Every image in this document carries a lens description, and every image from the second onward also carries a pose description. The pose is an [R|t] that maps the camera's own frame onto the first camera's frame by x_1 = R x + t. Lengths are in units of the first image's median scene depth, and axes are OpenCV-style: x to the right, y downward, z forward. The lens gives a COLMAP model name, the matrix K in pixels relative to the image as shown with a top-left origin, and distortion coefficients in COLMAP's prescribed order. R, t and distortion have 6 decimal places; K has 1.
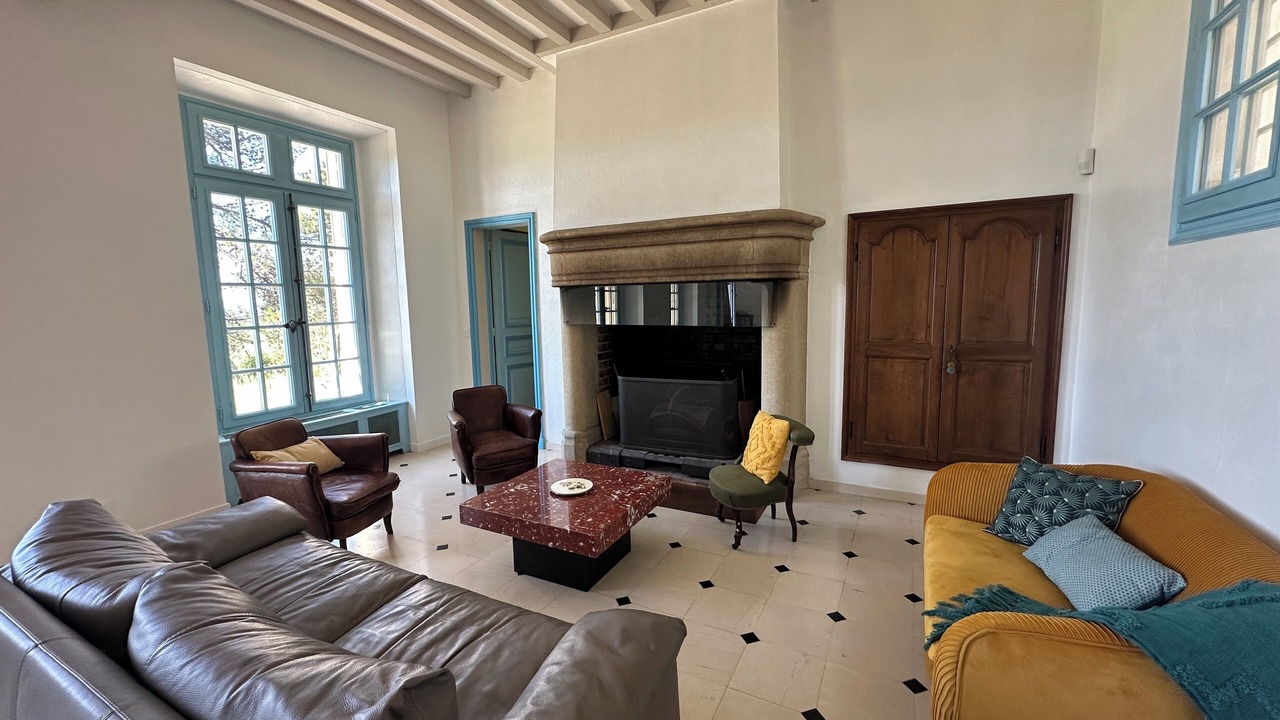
lens RADIAL K [[514.8, 0, 640.0], [0, 514.8, 360.0], [0, 0, 1]] dist [0.000131, 0.000001]
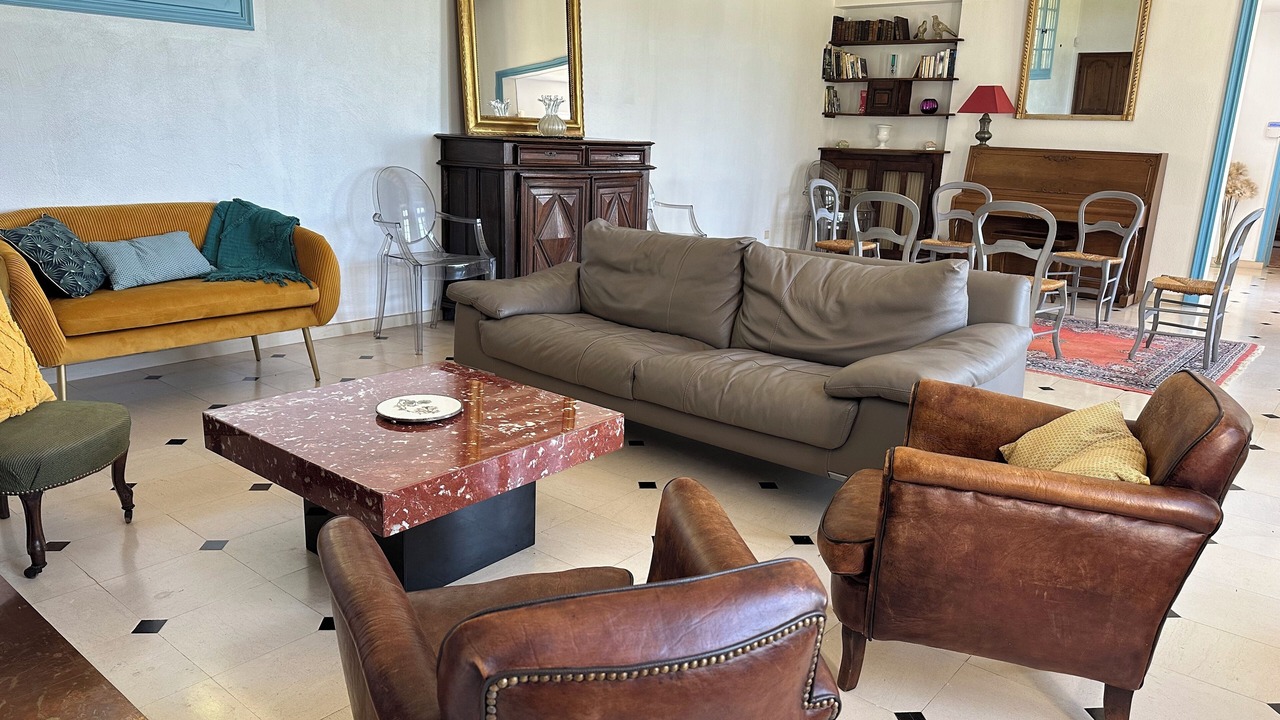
lens RADIAL K [[914.5, 0, 640.0], [0, 914.5, 360.0], [0, 0, 1]] dist [0.000581, 0.000068]
pose [[-0.977770, -0.072811, 0.196630, -0.525533], [0.001521, 0.935284, 0.353895, -0.123898], [-0.209673, 0.346327, -0.914382, 1.775373]]
